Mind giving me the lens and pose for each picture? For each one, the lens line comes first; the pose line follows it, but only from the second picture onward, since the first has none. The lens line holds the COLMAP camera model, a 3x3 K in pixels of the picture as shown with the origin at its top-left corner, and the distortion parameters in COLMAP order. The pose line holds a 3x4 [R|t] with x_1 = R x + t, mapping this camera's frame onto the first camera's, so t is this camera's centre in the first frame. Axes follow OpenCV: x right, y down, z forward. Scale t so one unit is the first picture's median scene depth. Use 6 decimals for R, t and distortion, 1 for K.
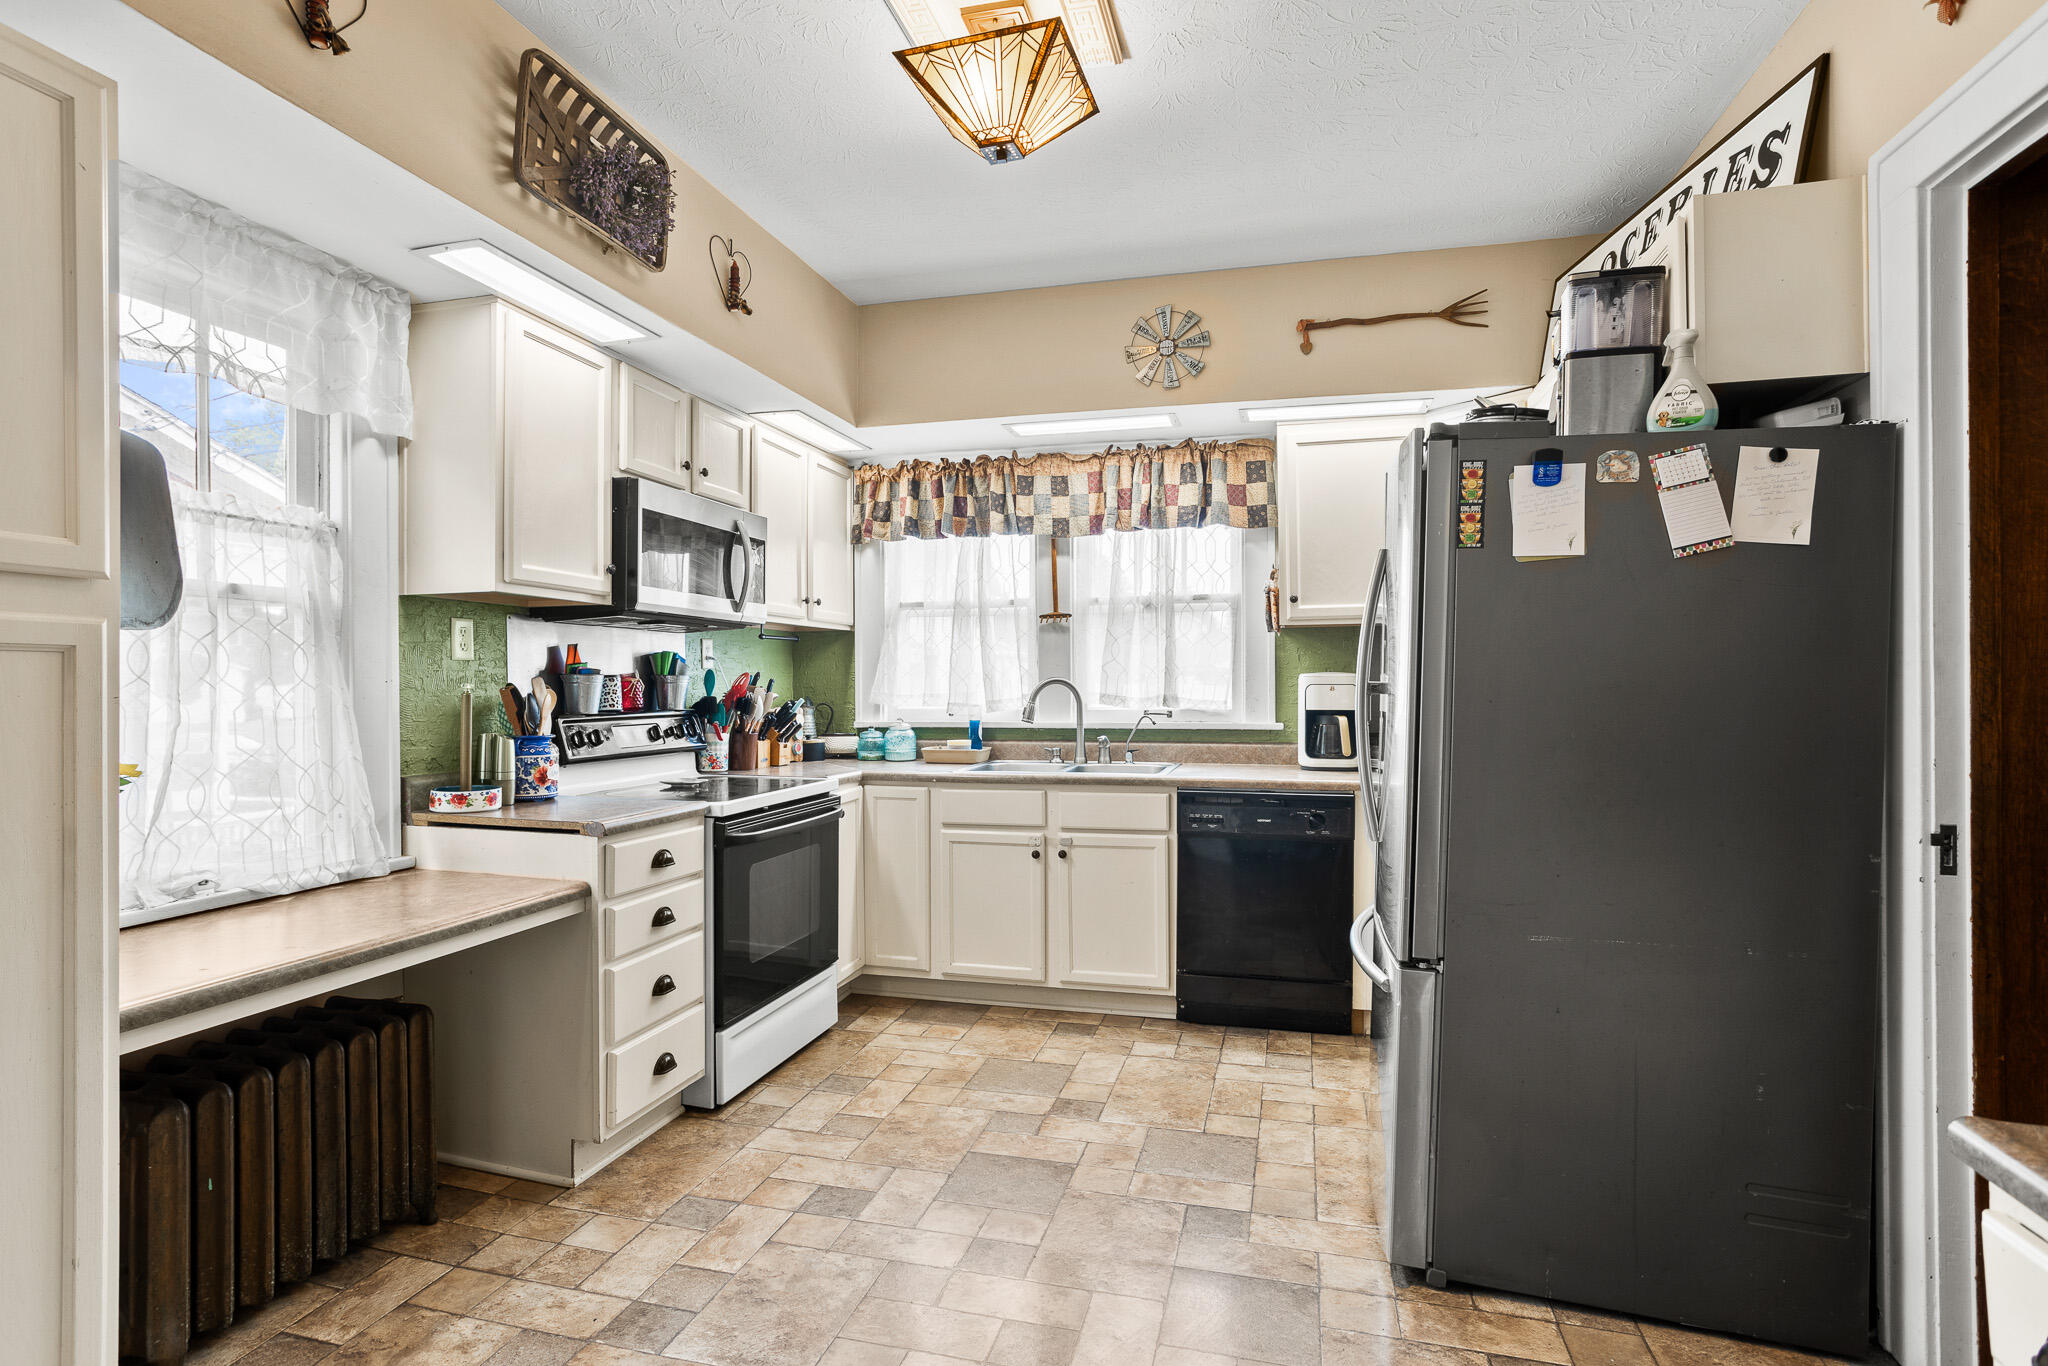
lens RADIAL K [[1003.7, 0, 1012.8], [0, 1003.7, 678.4], [0, 0, 1]] dist [-0.063987, 0.035896]
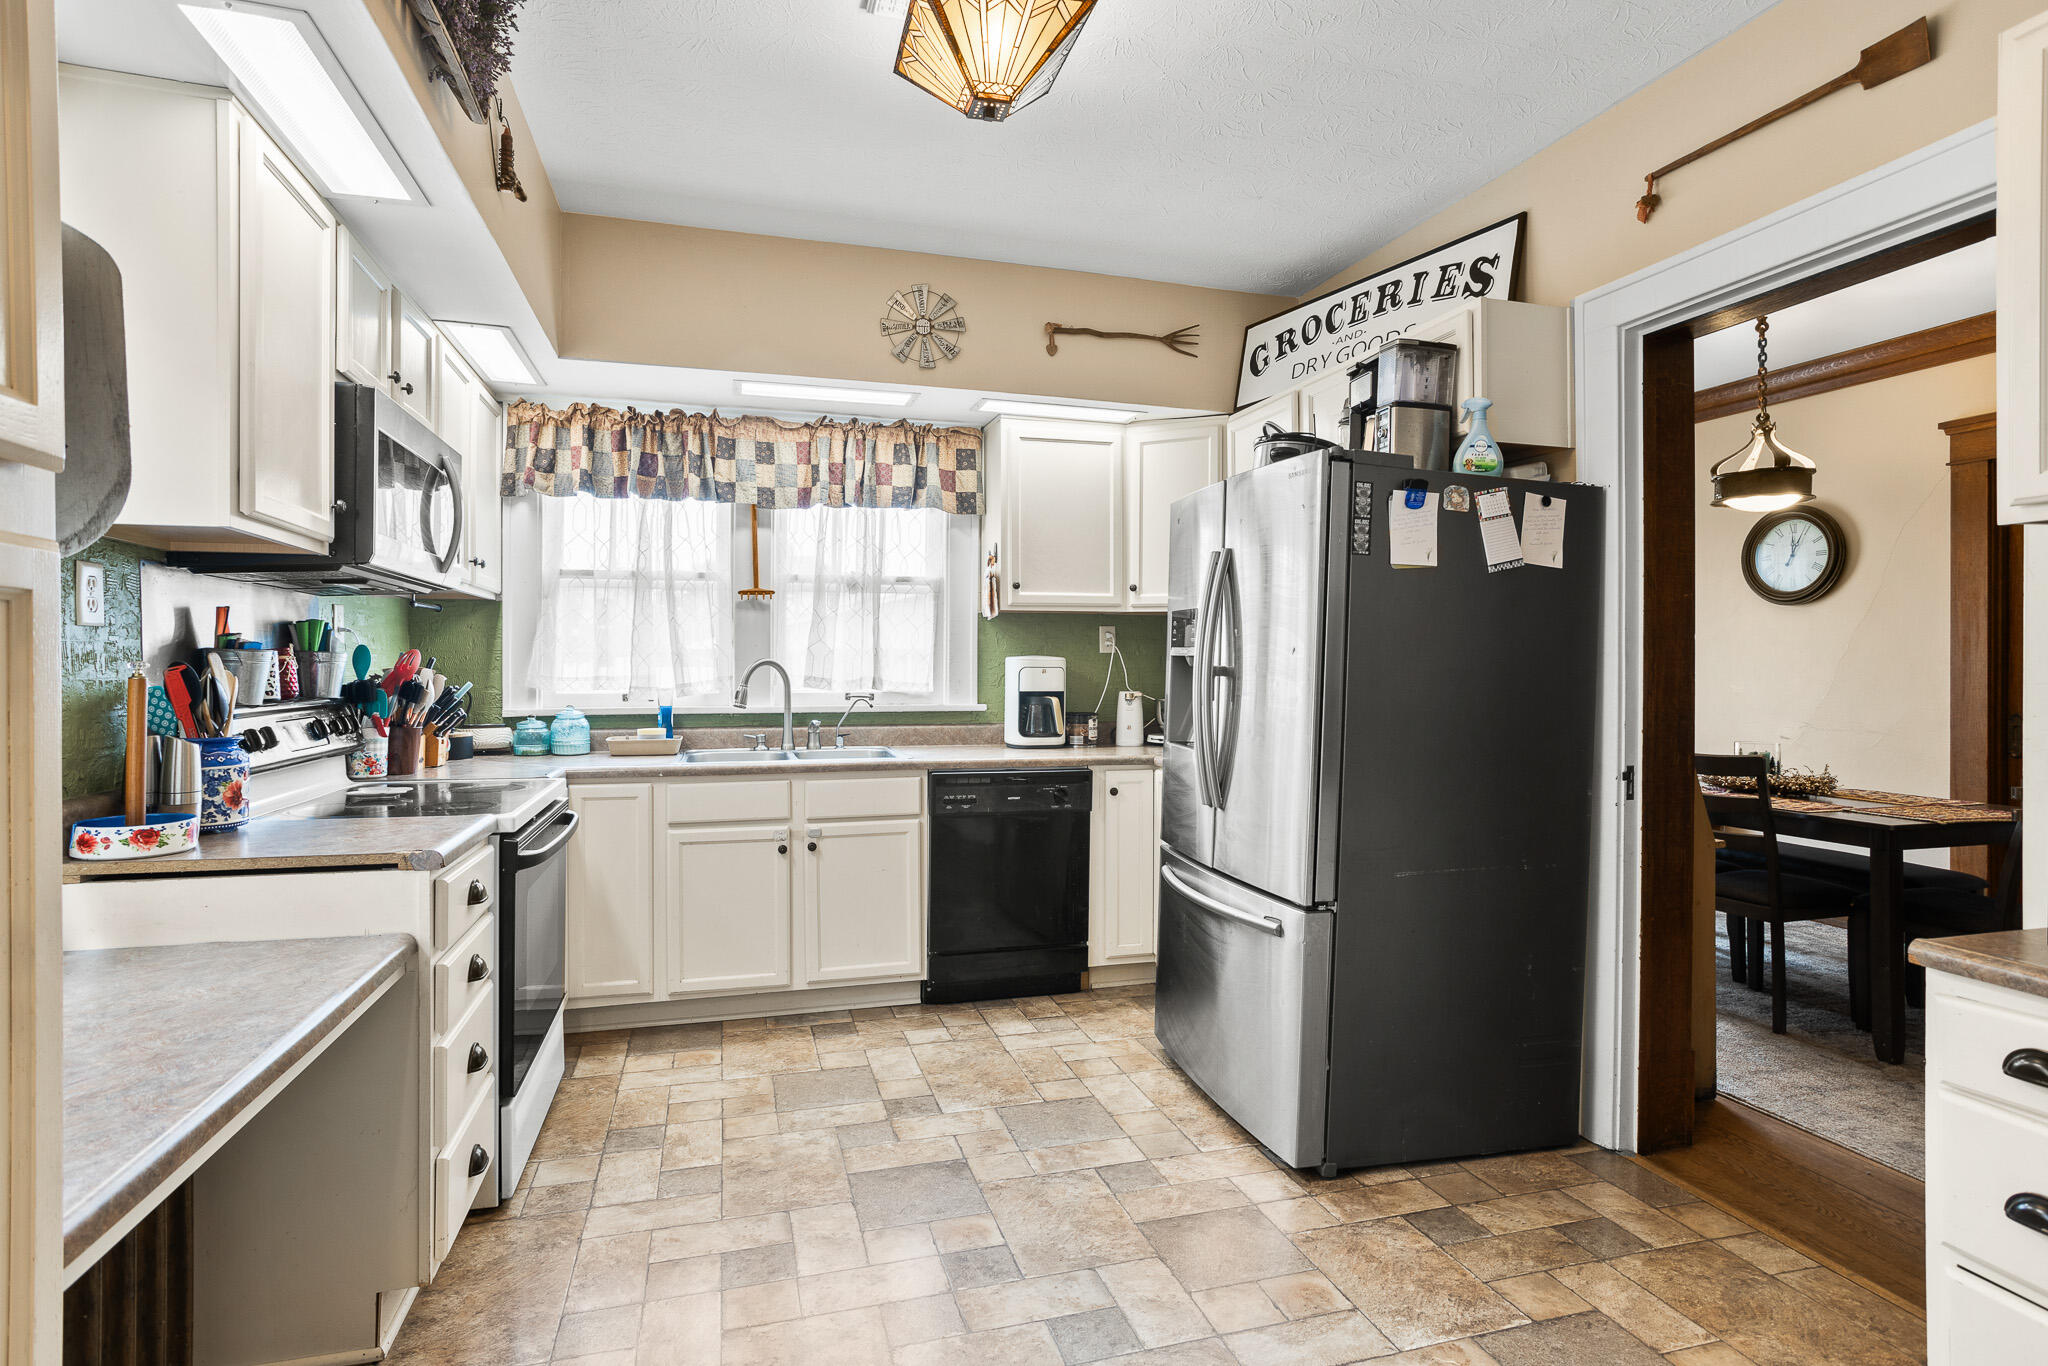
lens RADIAL K [[1012.3, 0, 1027.3], [0, 1012.3, 663.8], [0, 0, 1]] dist [-0.063545, 0.037592]
pose [[0.856625, 0.005228, 0.515914, -0.272181], [-0.007130, 0.999973, 0.001705, 0.000689], [-0.515891, -0.005139, 0.856639, 0.088524]]
